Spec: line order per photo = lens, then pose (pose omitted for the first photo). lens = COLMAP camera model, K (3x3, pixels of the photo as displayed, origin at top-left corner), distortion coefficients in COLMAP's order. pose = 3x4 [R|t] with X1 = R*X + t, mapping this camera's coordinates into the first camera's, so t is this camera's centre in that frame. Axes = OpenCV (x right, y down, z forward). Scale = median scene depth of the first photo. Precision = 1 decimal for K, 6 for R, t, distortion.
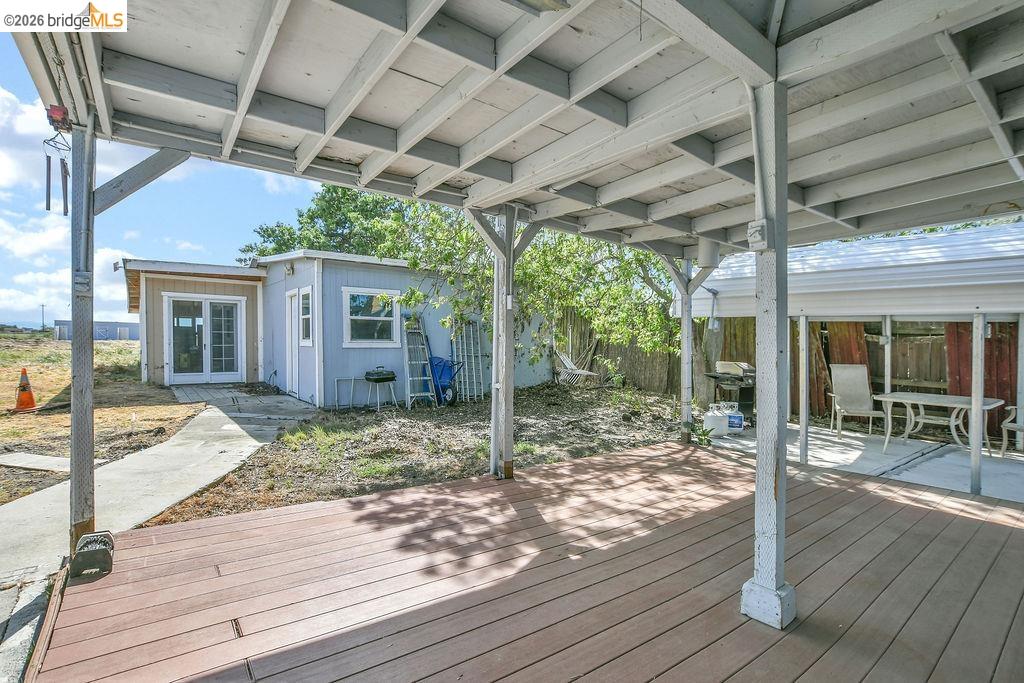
lens RADIAL K [[490.8, 0, 515.7], [0, 490.8, 356.7], [0, 0, 1]] dist [-0.019973, 0.000430]
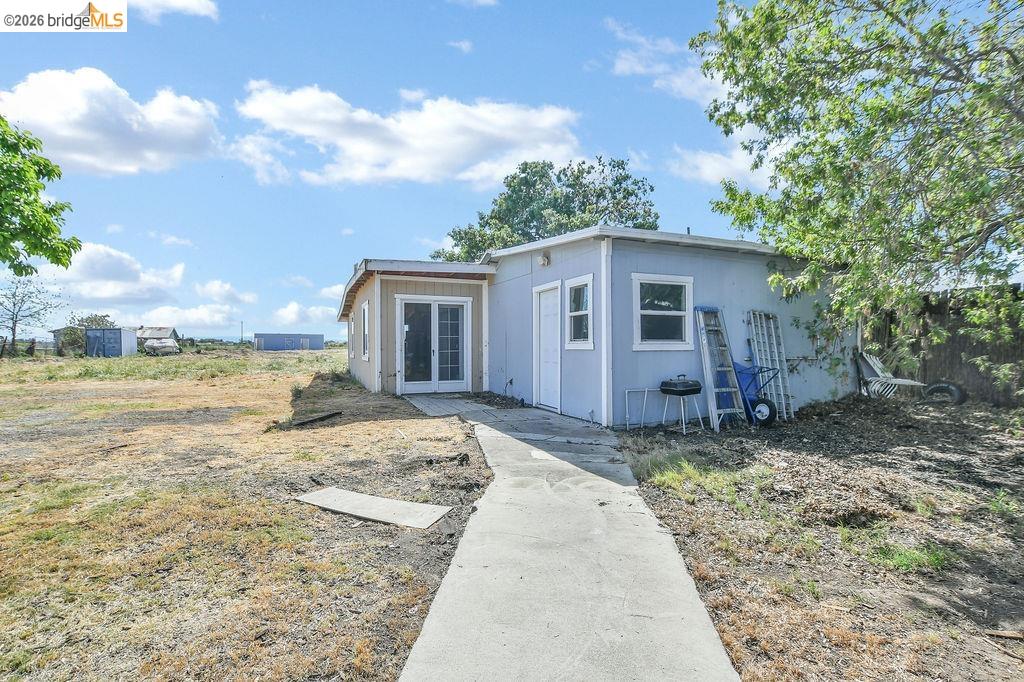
lens RADIAL K [[490.8, 0, 511.9], [0, 490.8, 355.2], [0, 0, 1]] dist [-0.019973, 0.000430]
pose [[0.965548, -0.010969, -0.259994, -0.323956], [0.006701, 0.999828, -0.017297, 0.001239], [0.260139, 0.014959, 0.965455, 0.184970]]
